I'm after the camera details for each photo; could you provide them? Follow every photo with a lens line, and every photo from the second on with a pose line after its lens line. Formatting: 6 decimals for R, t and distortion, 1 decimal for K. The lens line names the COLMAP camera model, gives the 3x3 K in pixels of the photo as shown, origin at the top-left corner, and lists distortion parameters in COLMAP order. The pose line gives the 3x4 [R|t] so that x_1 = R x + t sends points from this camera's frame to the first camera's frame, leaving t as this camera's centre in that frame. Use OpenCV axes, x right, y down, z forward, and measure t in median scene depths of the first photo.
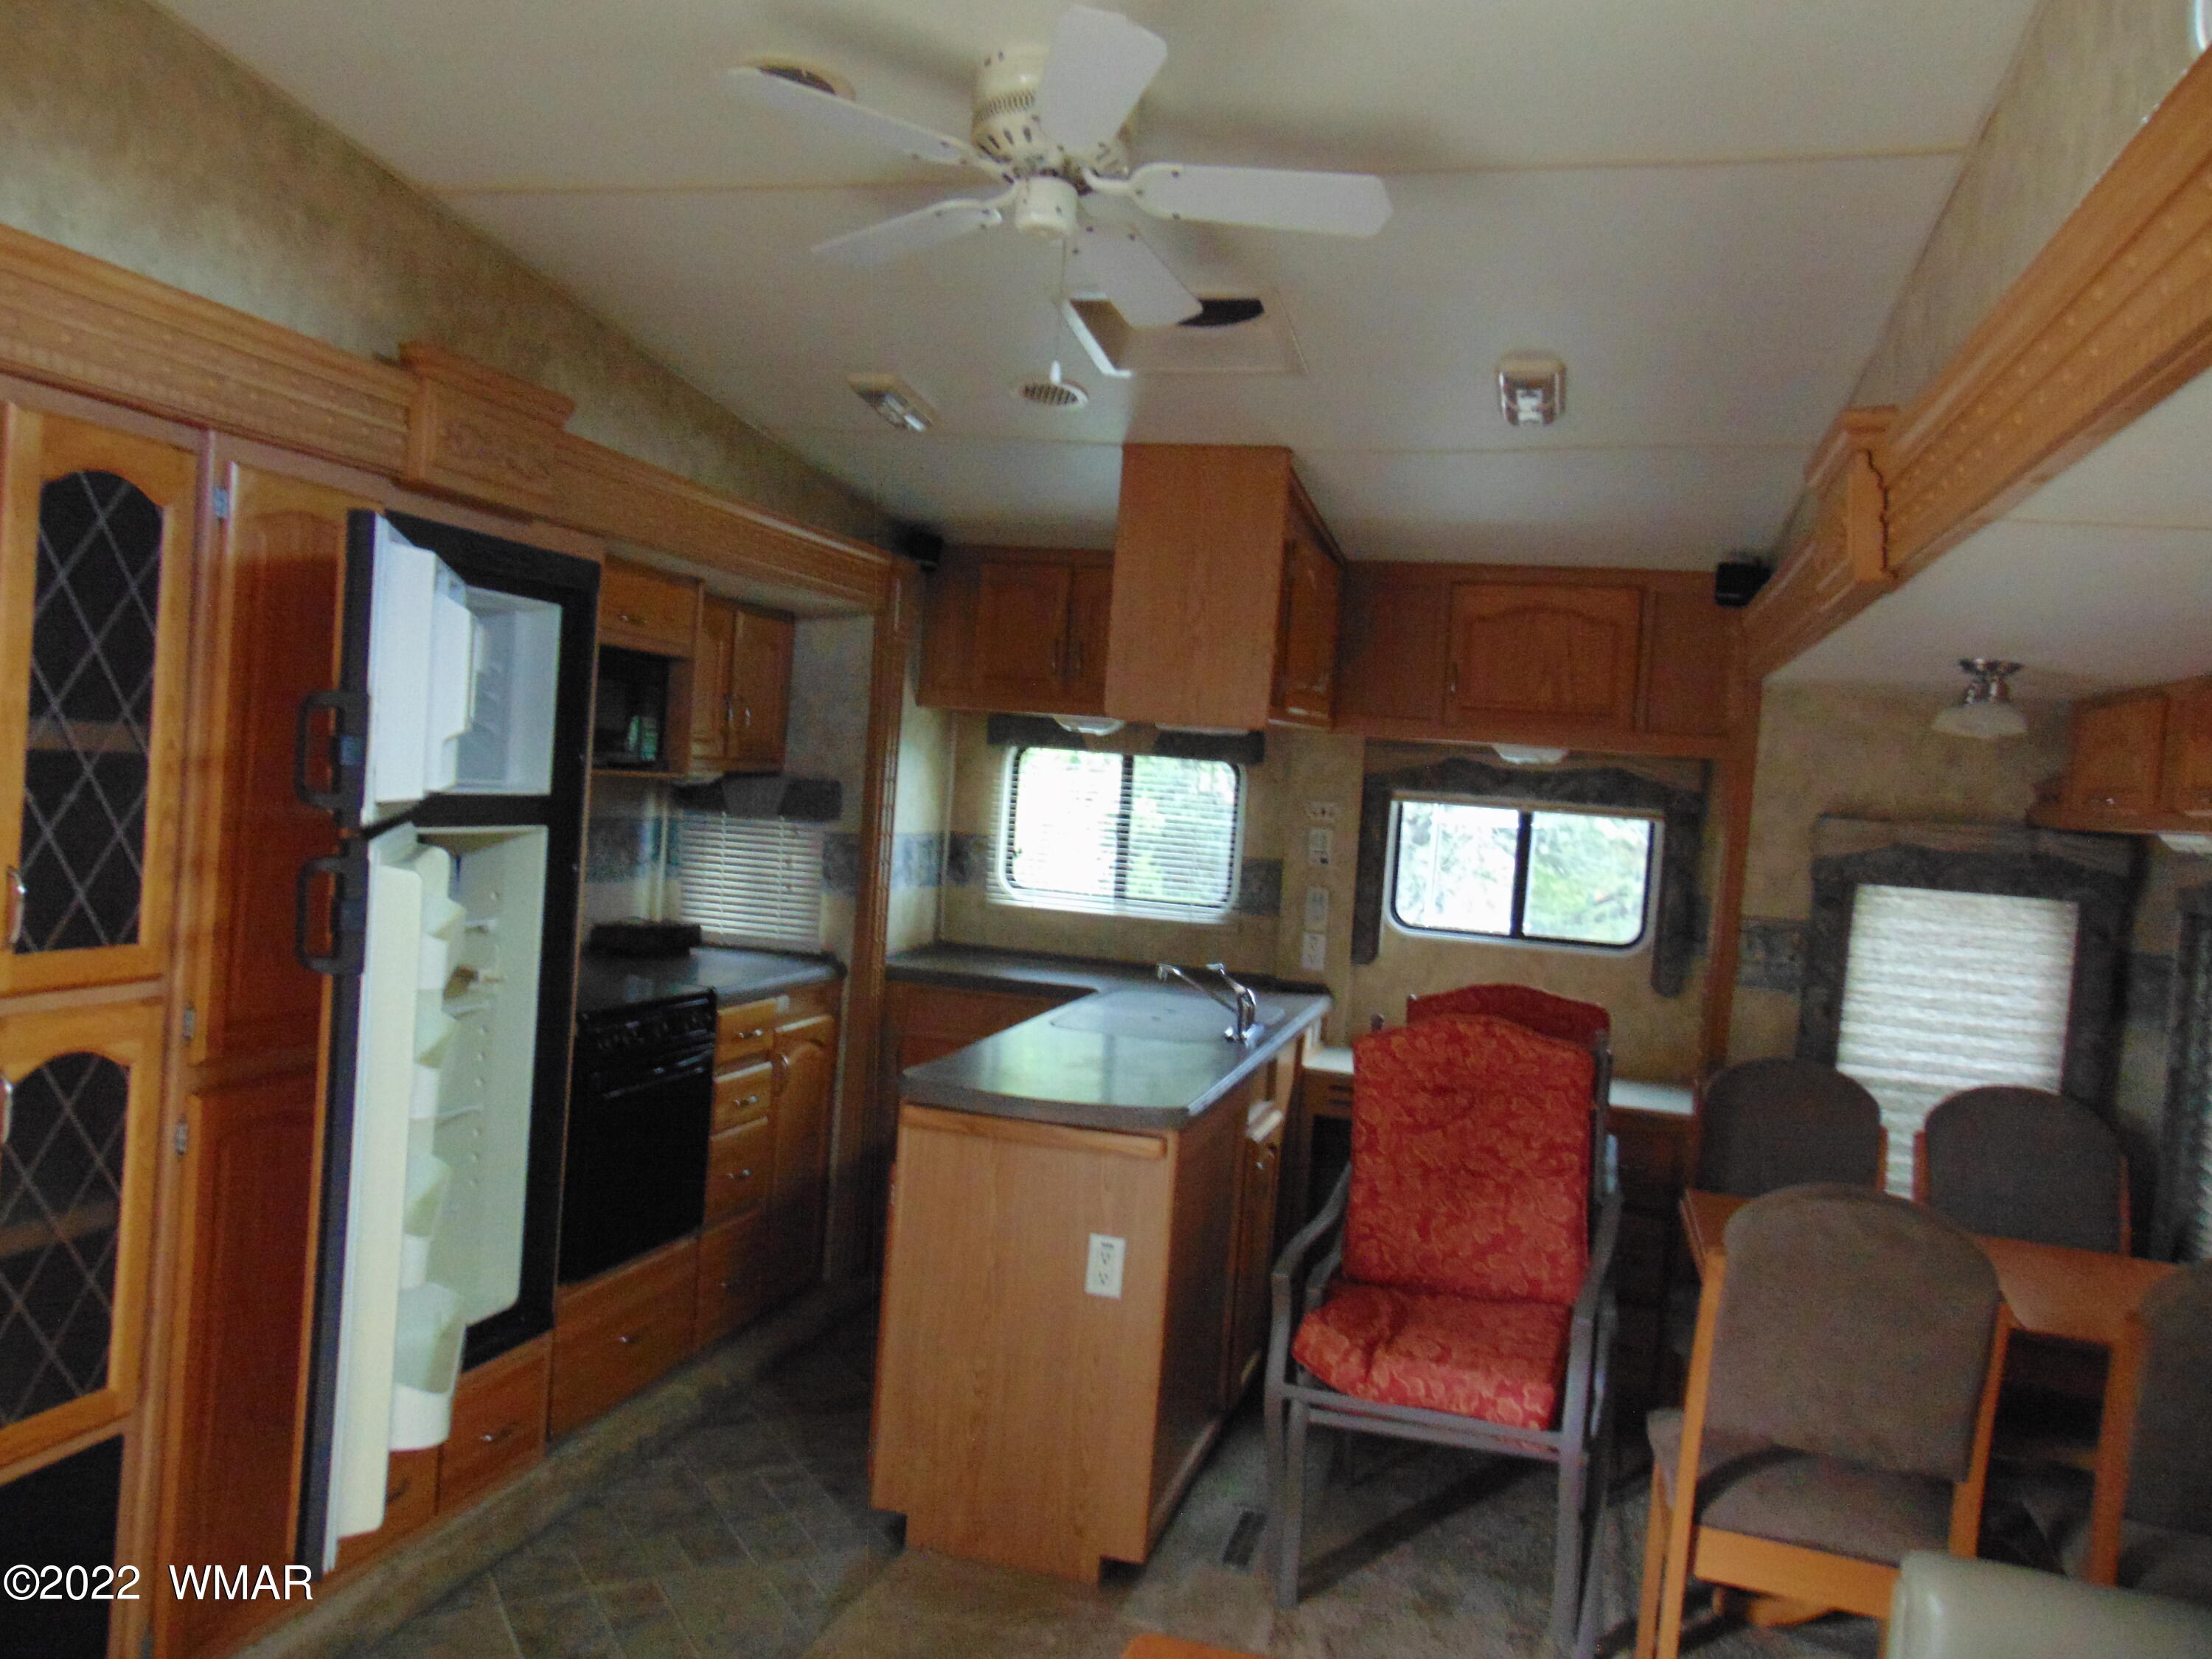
lens RADIAL K [[1668.5, 0, 1106.0], [0, 1668.5, 829.5], [0, 0, 1]] dist [-0.031144, 0.090919]
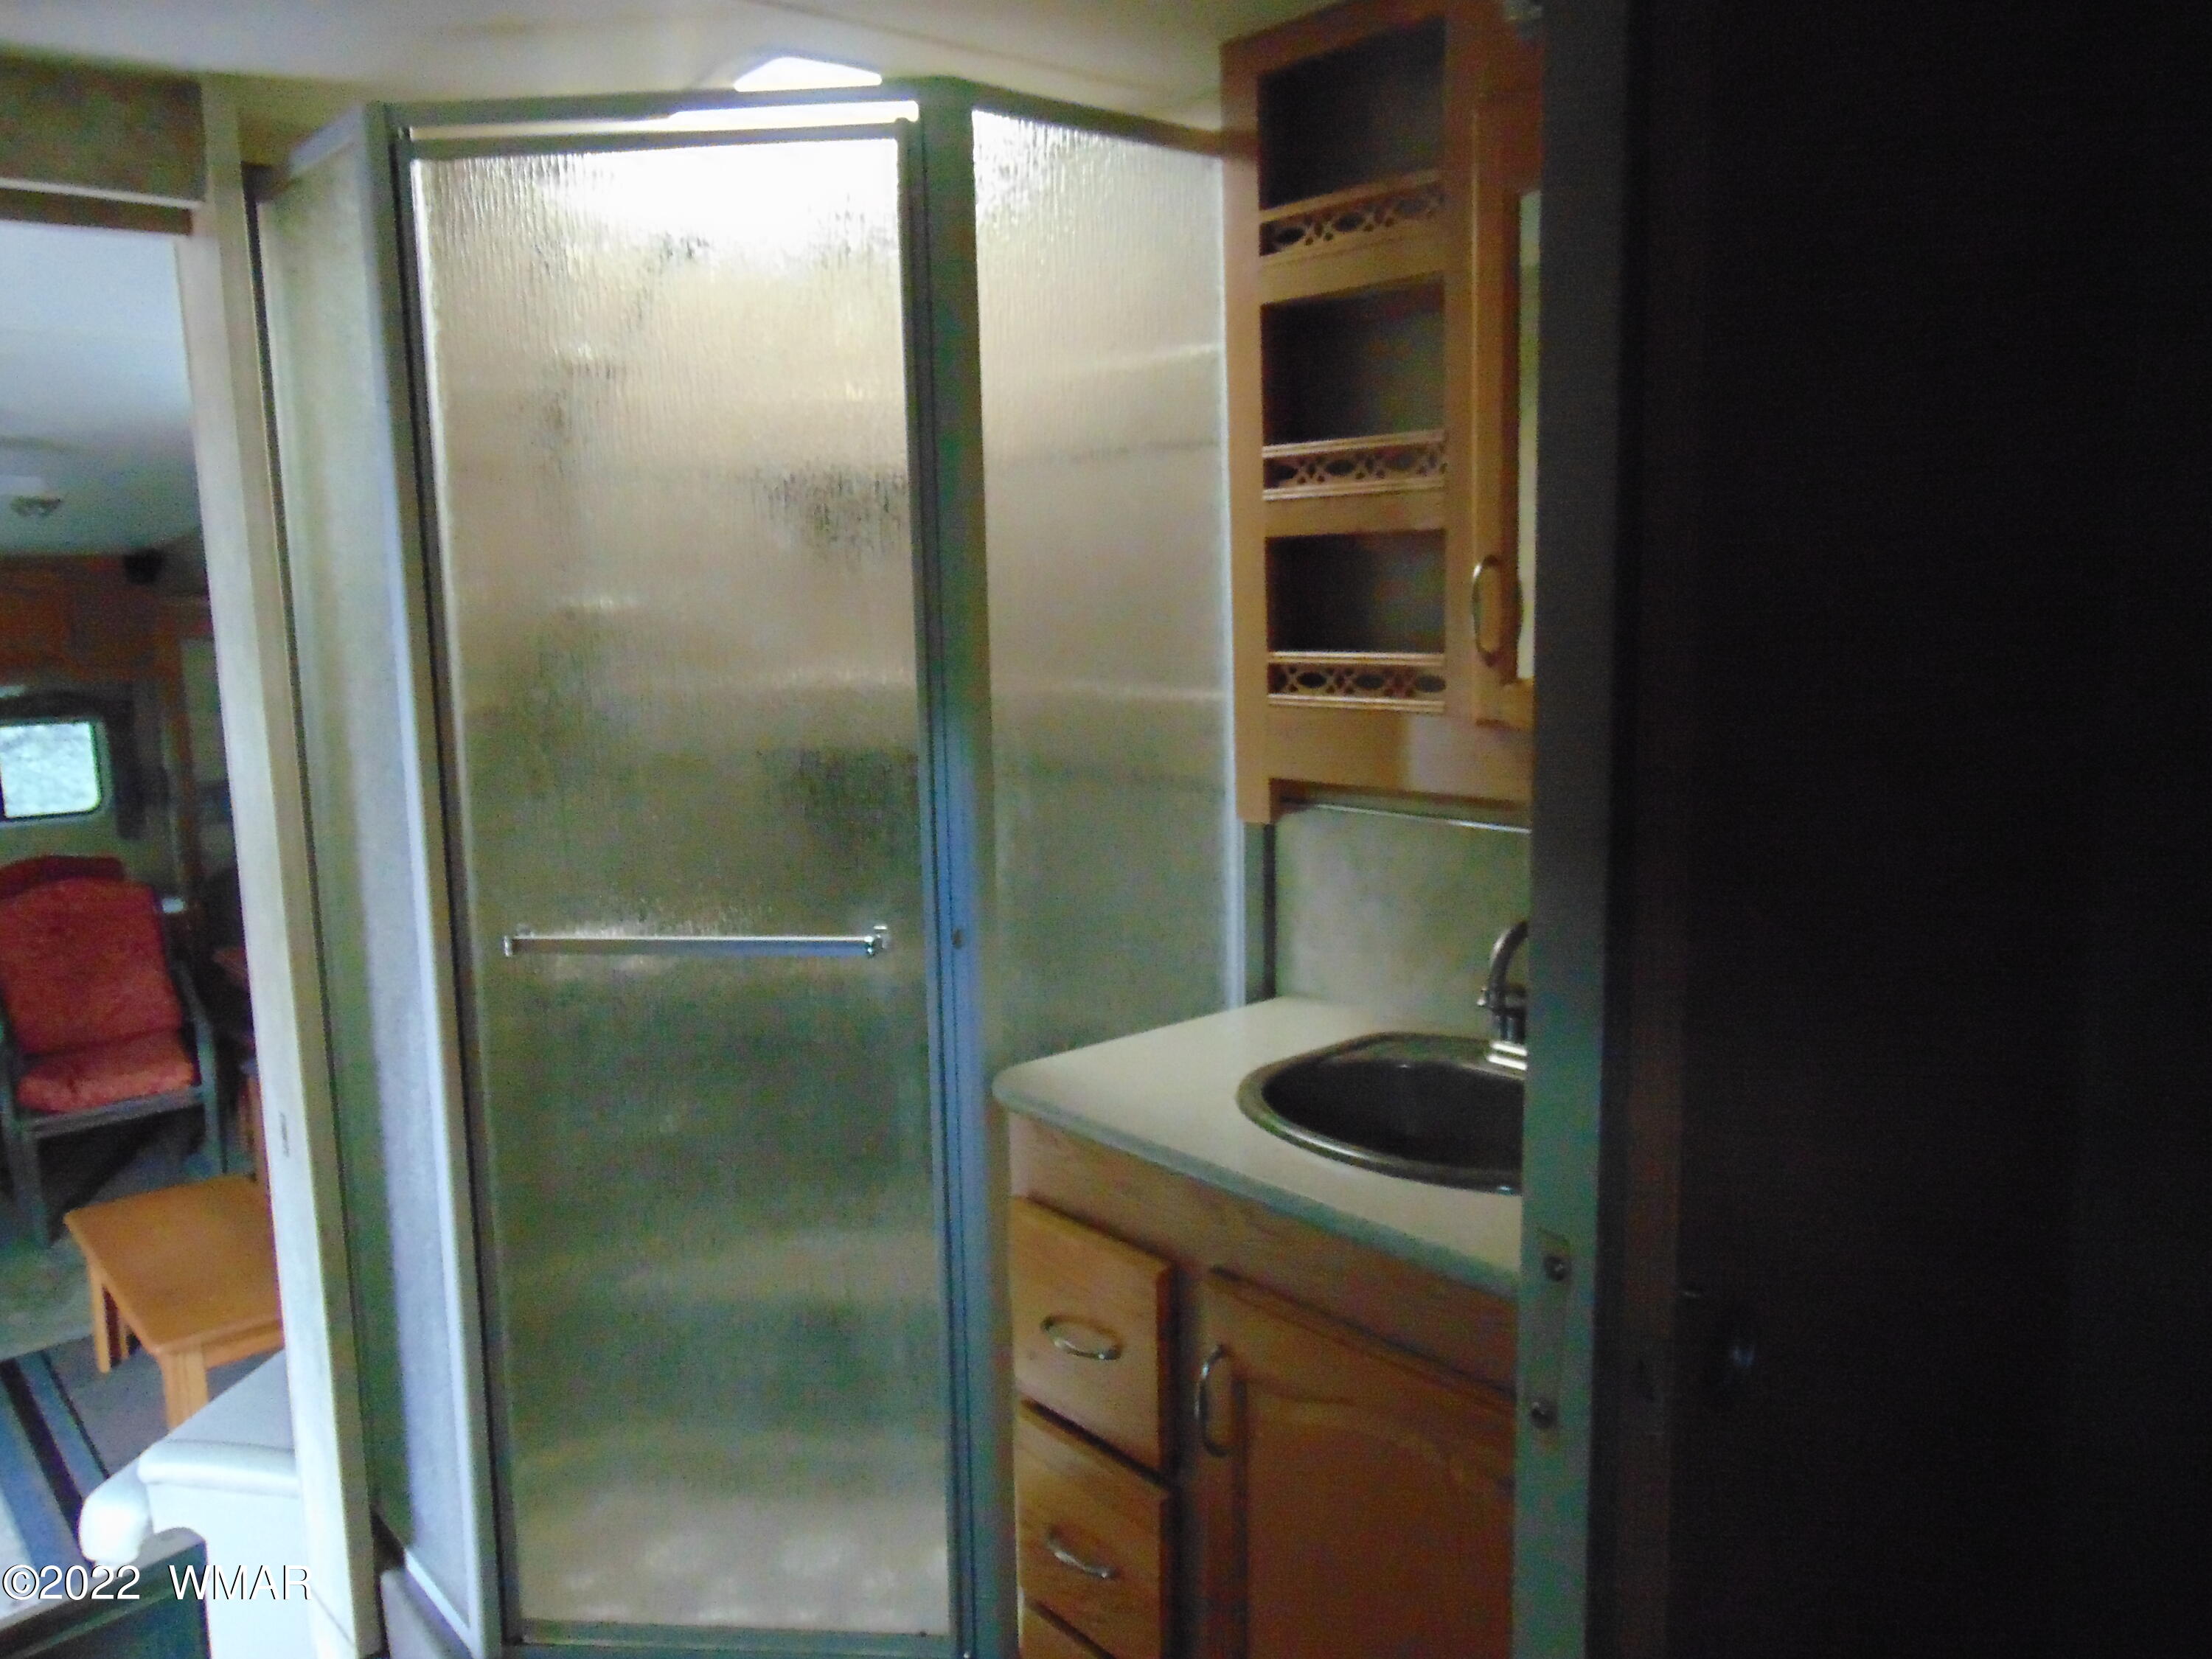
lens RADIAL K [[1666.8, 0, 1108.9], [0, 1666.8, 838.0], [0, 0, 1]] dist [-0.036076, 0.076951]
pose [[0.545965, -0.213096, 0.810254, -0.489027], [0.088557, 0.976373, 0.197114, -0.146053], [-0.833115, -0.035863, 0.551937, -0.681993]]
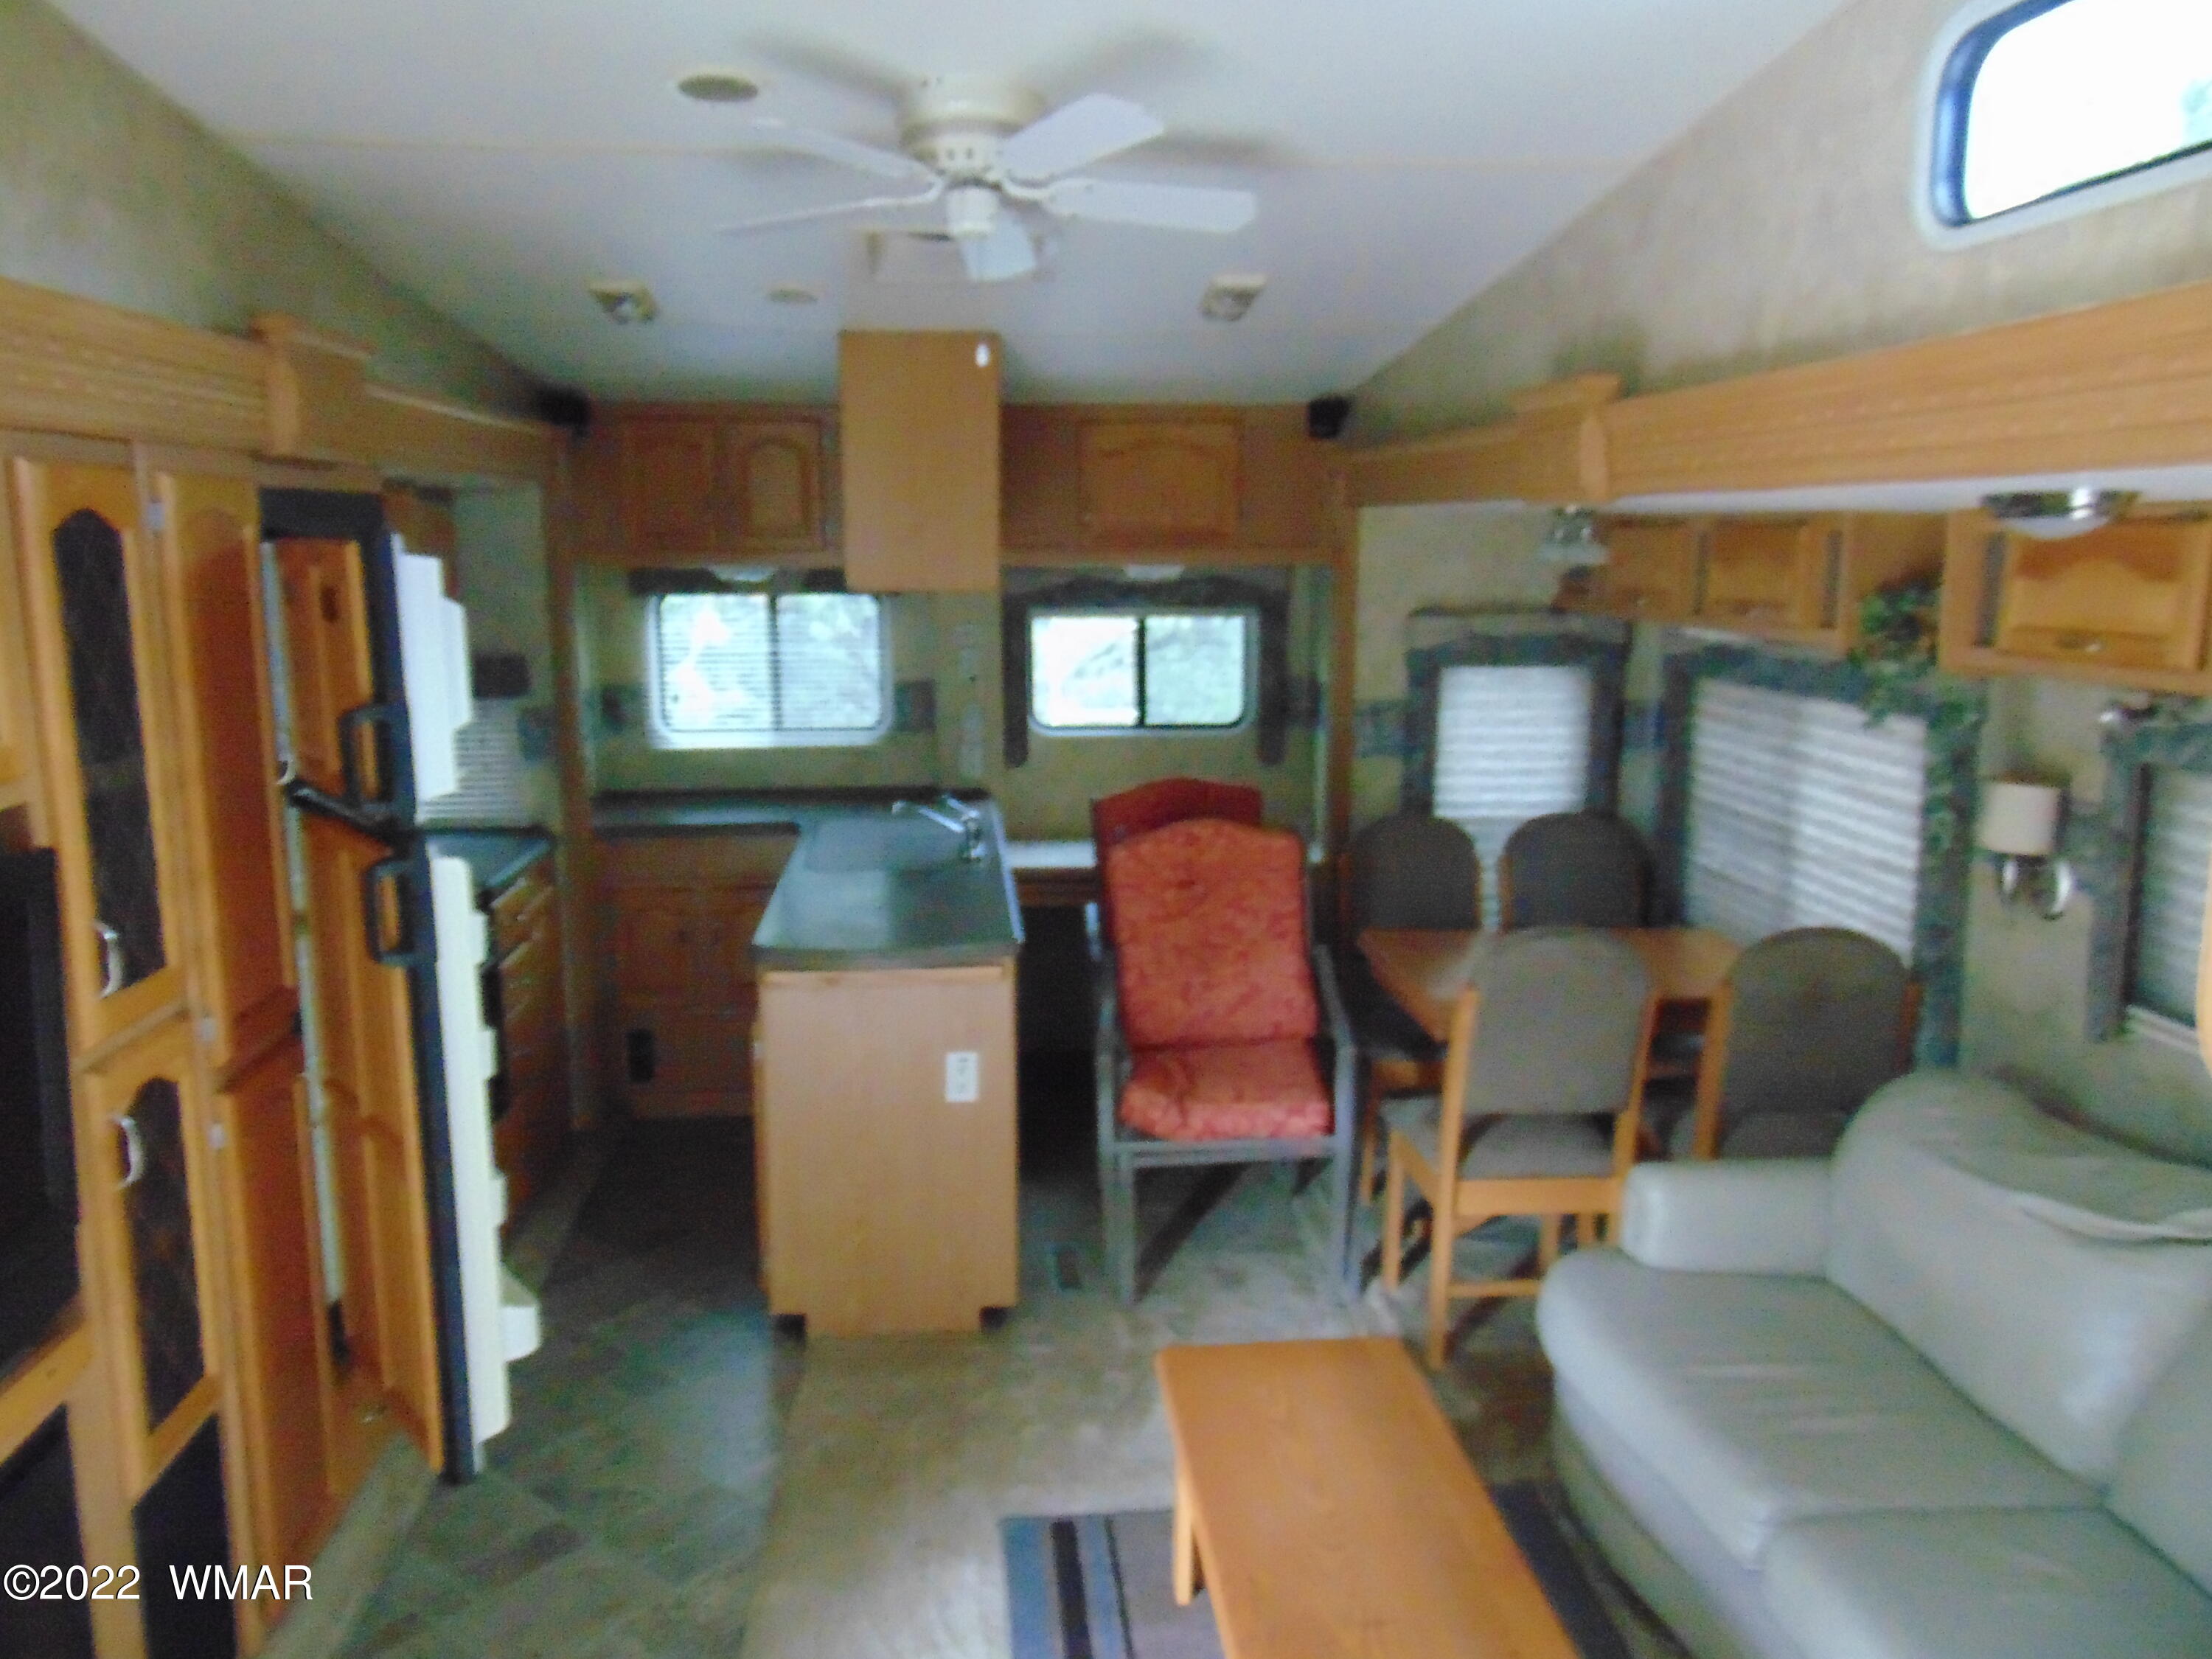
lens RADIAL K [[1666.8, 0, 1108.9], [0, 1666.8, 838.0], [0, 0, 1]] dist [-0.036076, 0.076951]
pose [[0.928188, -0.140499, 0.344567, -0.243026], [0.082268, 0.980547, 0.178211, -0.089741], [-0.362903, -0.137067, 0.921691, -0.085308]]
